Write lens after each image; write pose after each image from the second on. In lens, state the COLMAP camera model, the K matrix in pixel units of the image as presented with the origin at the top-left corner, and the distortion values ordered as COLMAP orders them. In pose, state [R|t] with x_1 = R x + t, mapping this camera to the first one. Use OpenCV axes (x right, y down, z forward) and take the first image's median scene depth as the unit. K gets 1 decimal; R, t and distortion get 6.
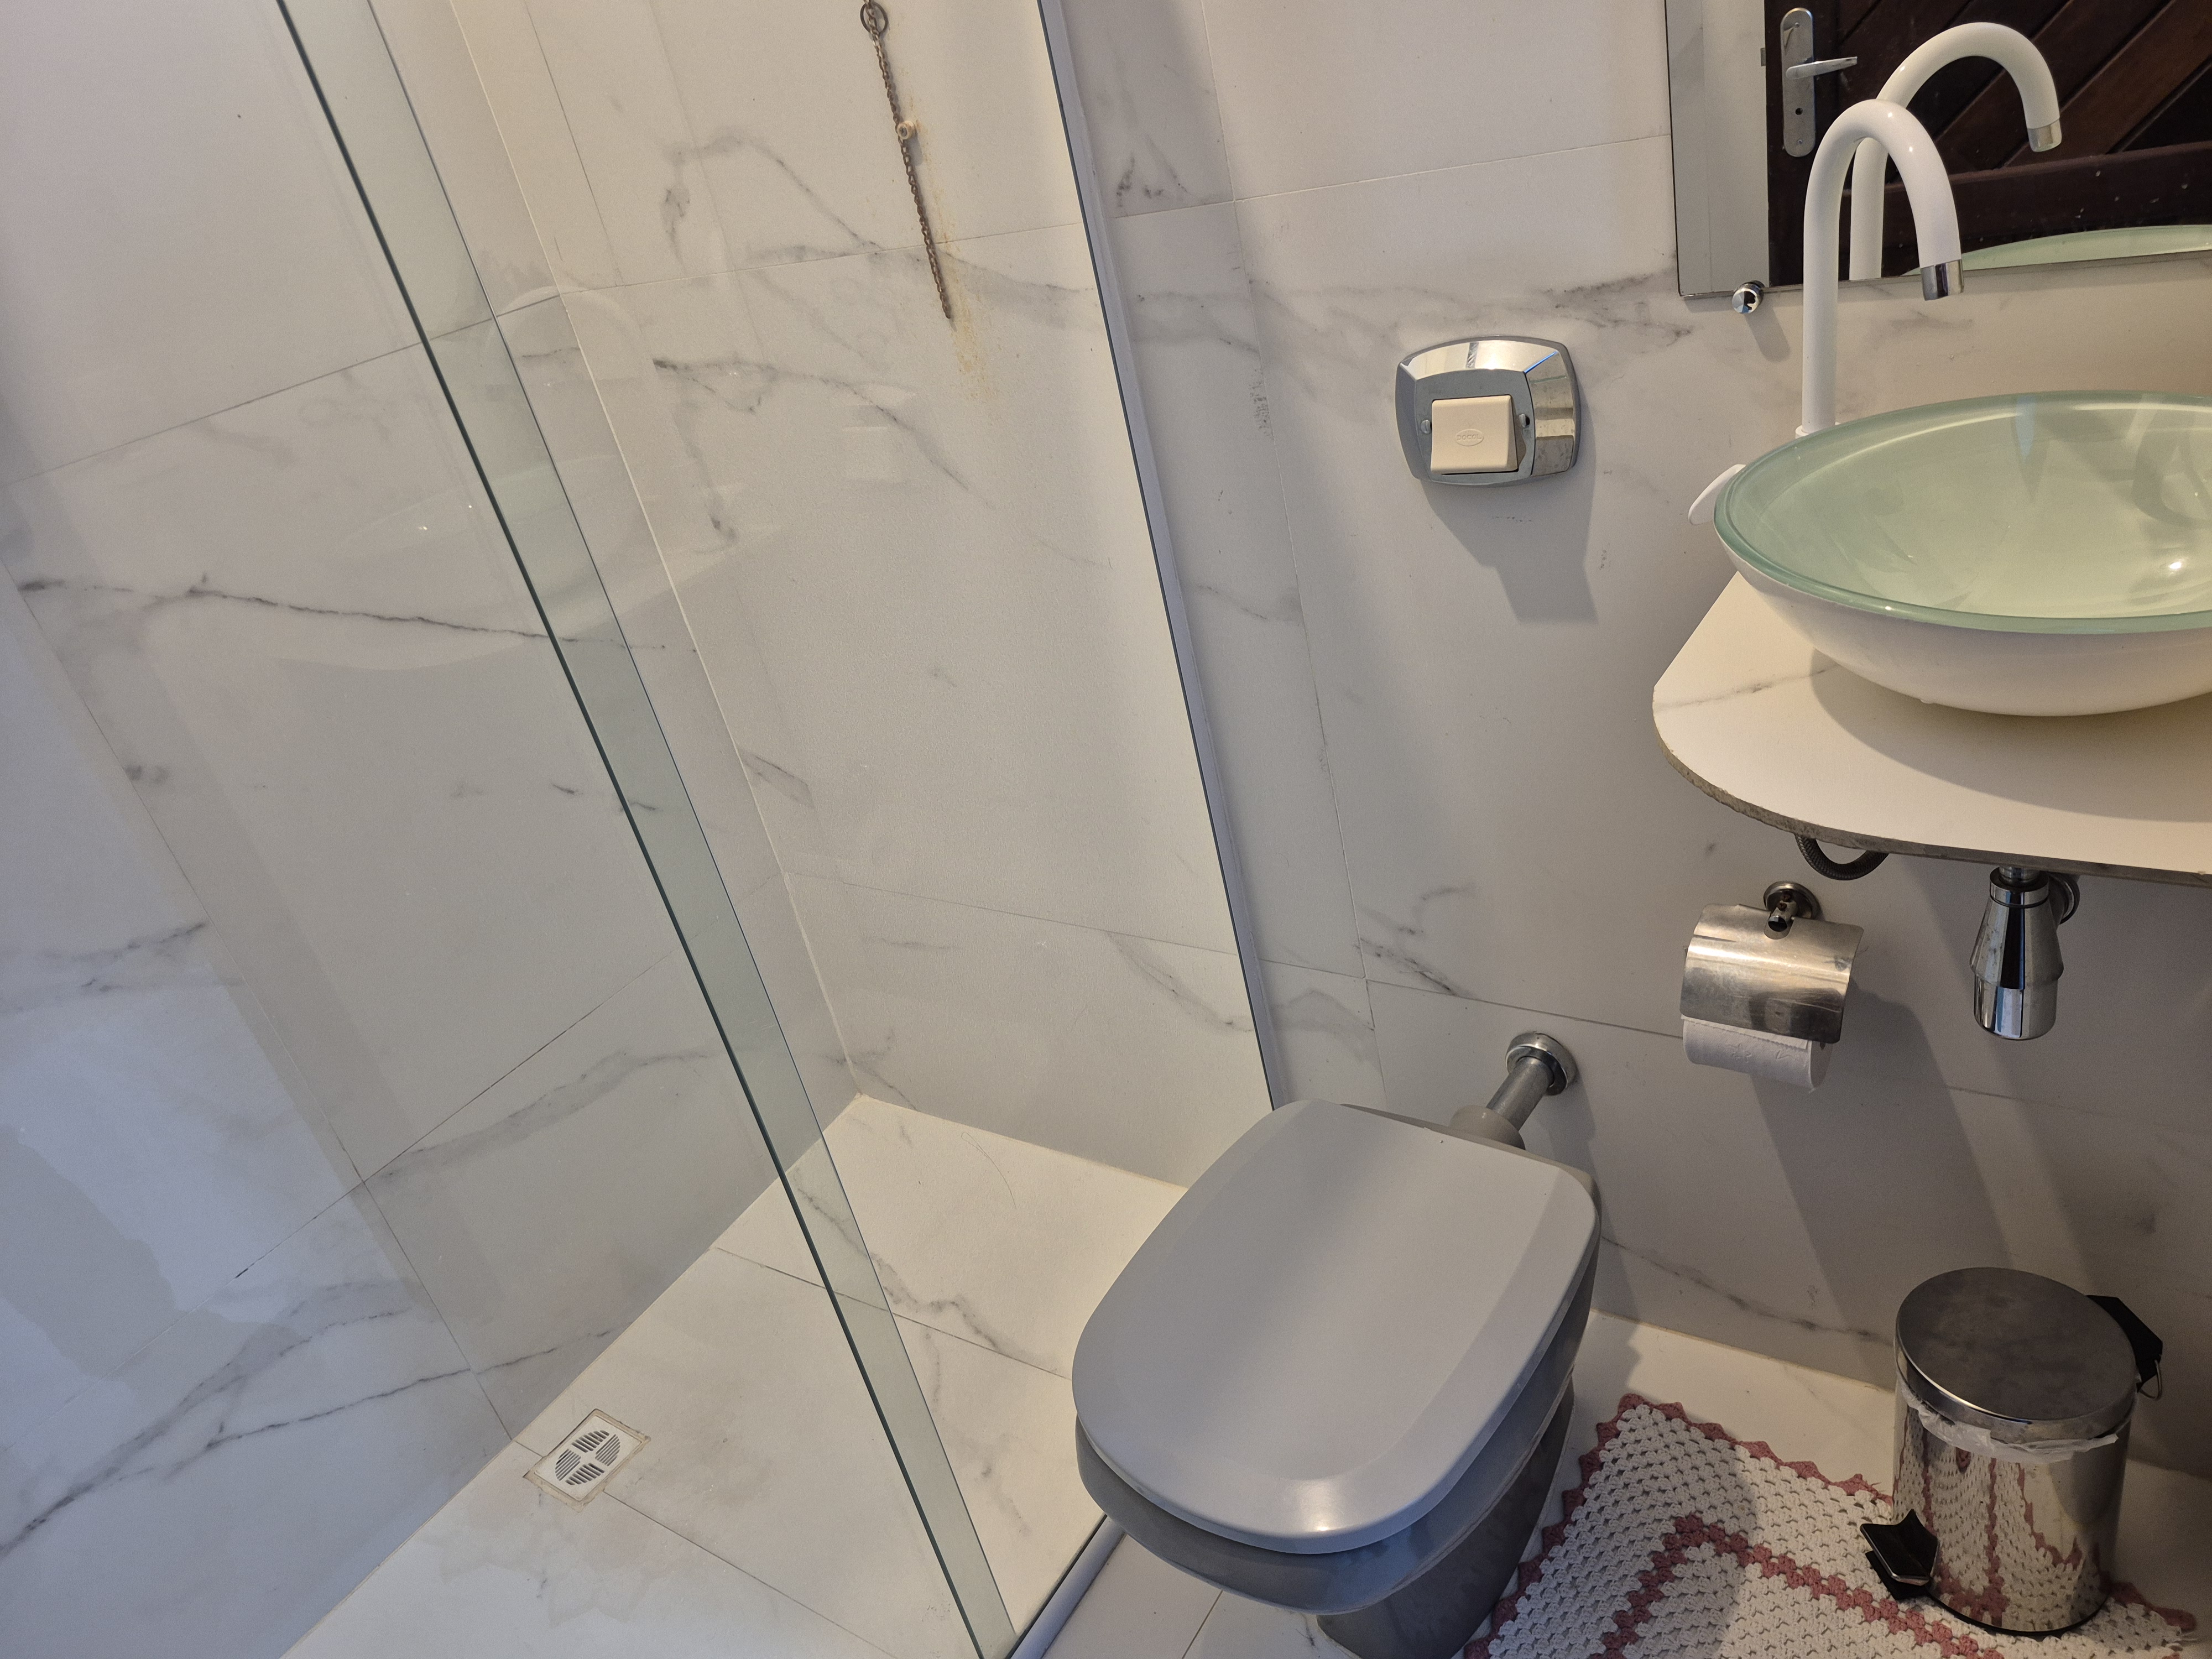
lens RADIAL K [[1557.1, 0, 1106.0], [0, 1557.1, 829.5], [0, 0, 1]] dist [-0.003270, 0.001140]
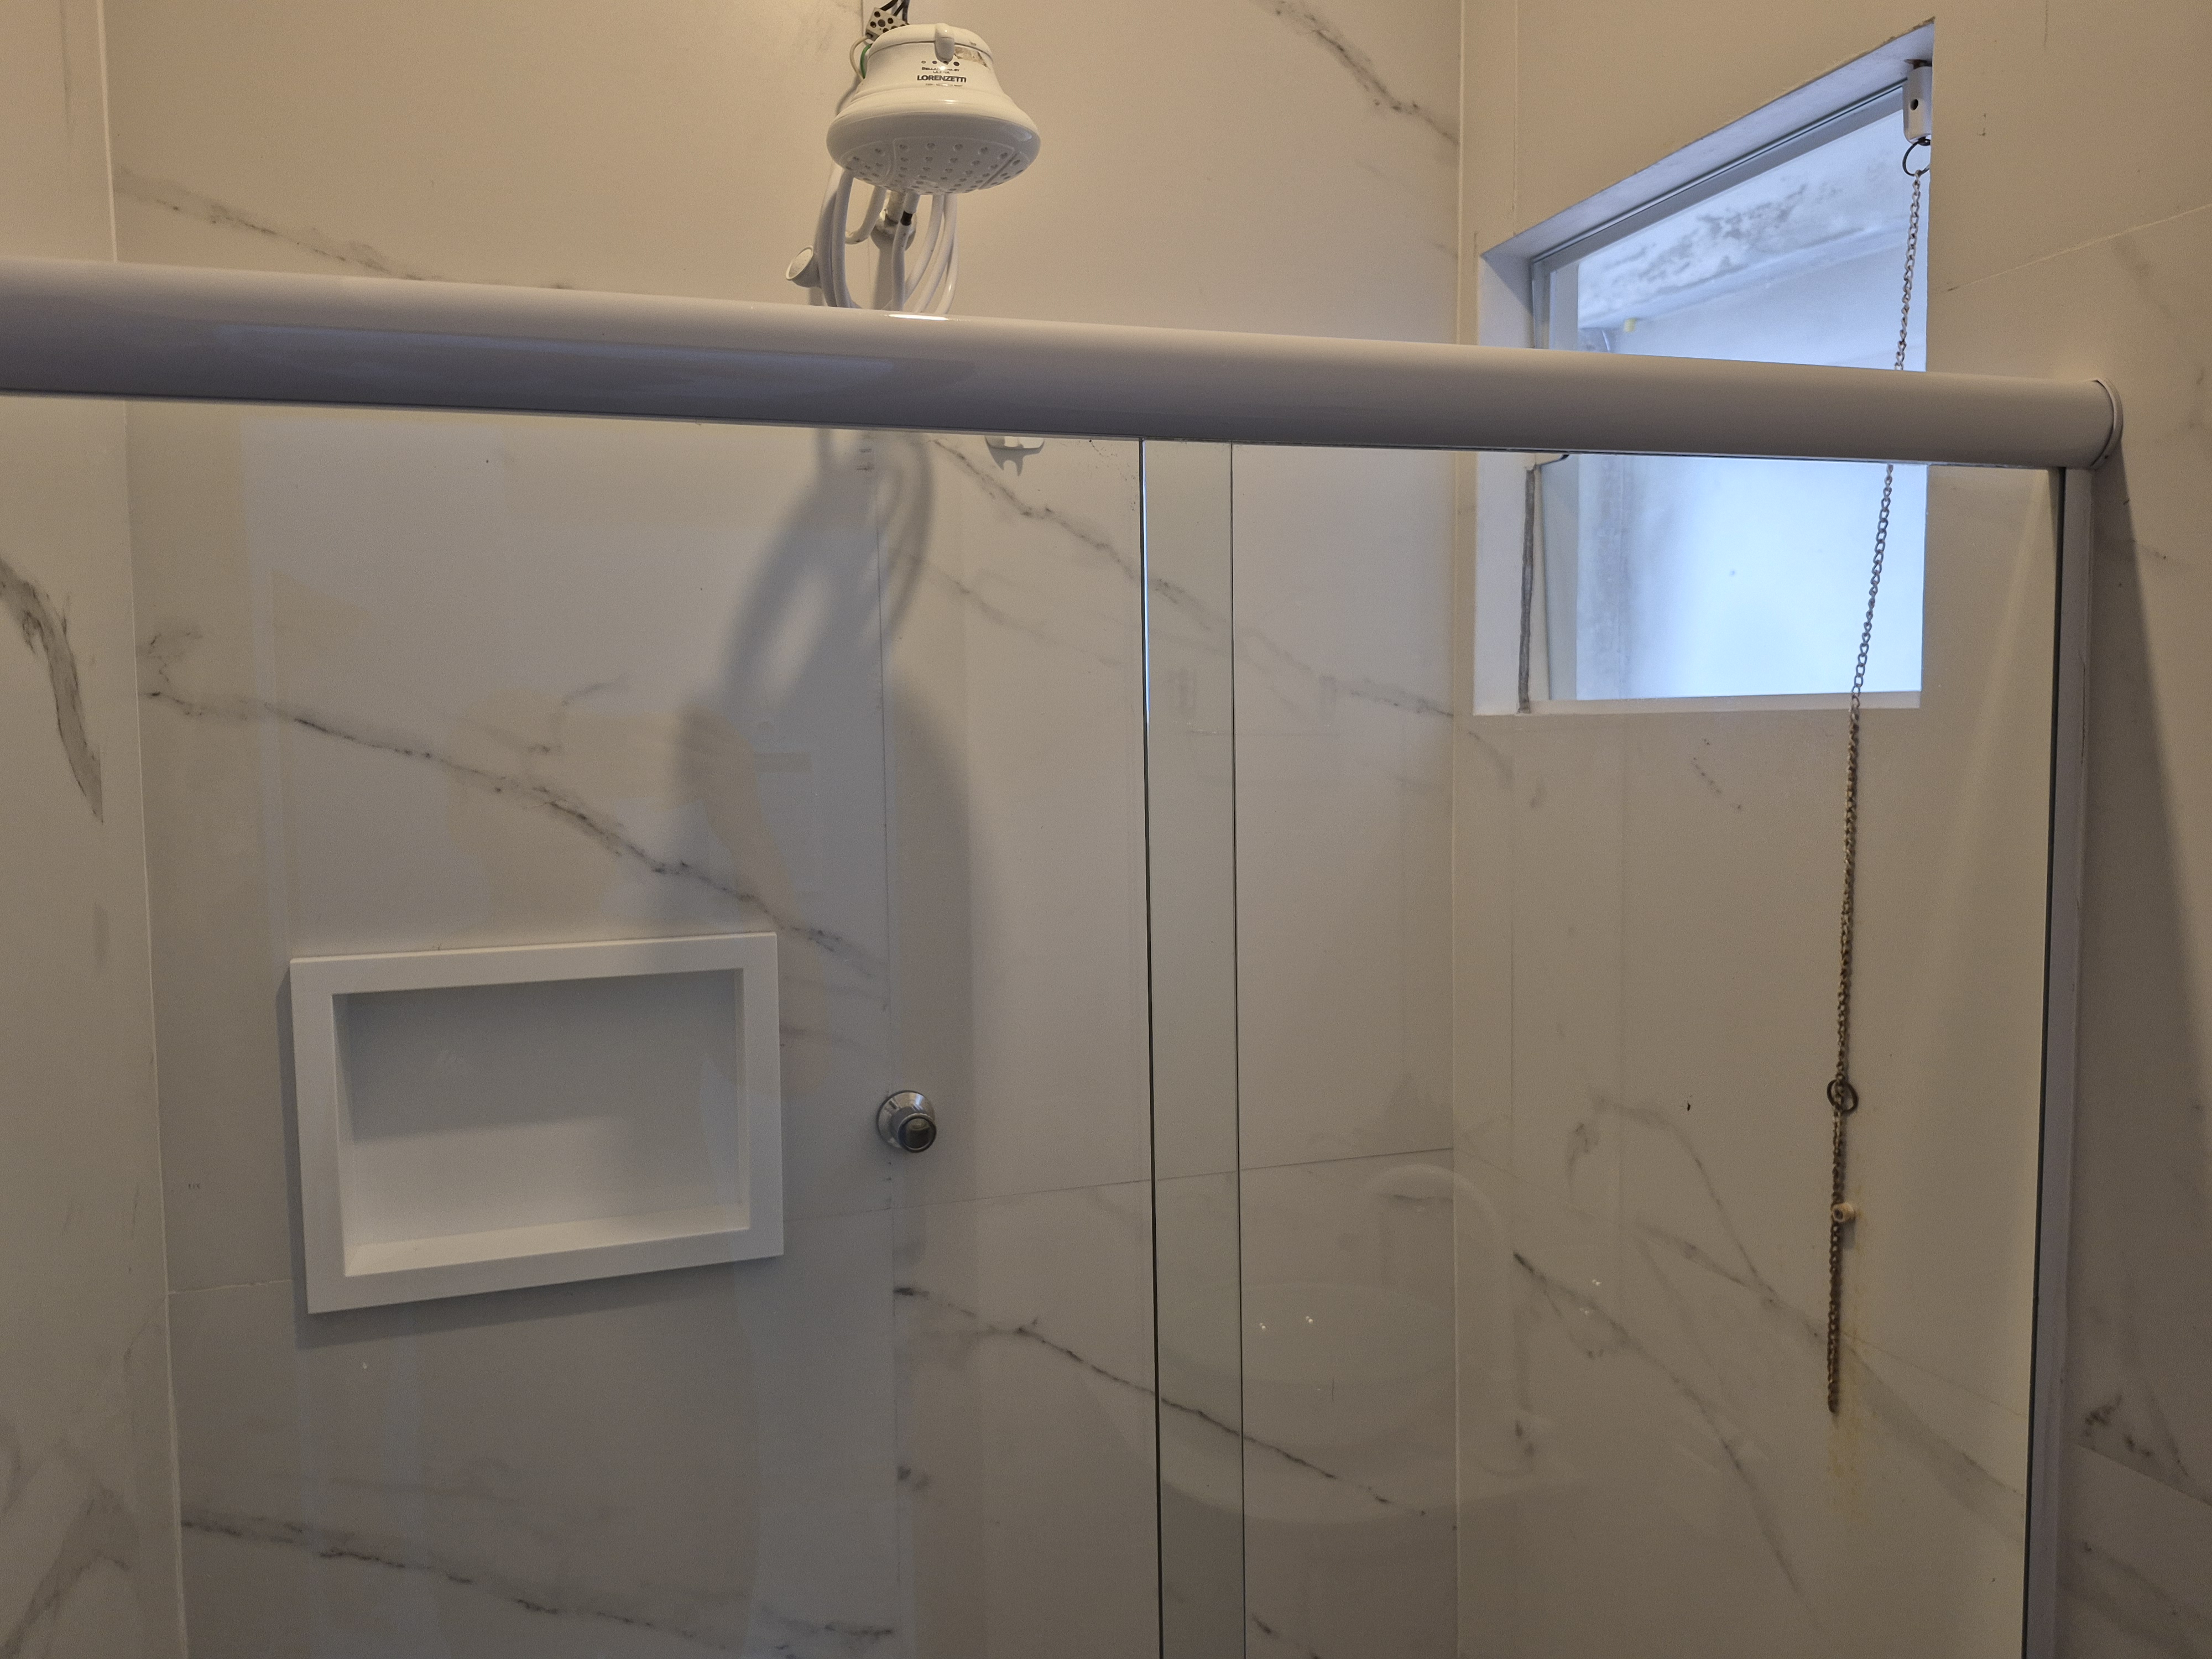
lens RADIAL K [[1557.1, 0, 1106.0], [0, 1557.1, 829.5], [0, 0, 1]] dist [-0.003270, 0.001140]
pose [[0.787897, 0.243062, -0.565808, -0.010918], [-0.425897, 0.878711, -0.215589, -0.270769], [0.444780, 0.410838, 0.795853, 0.018659]]
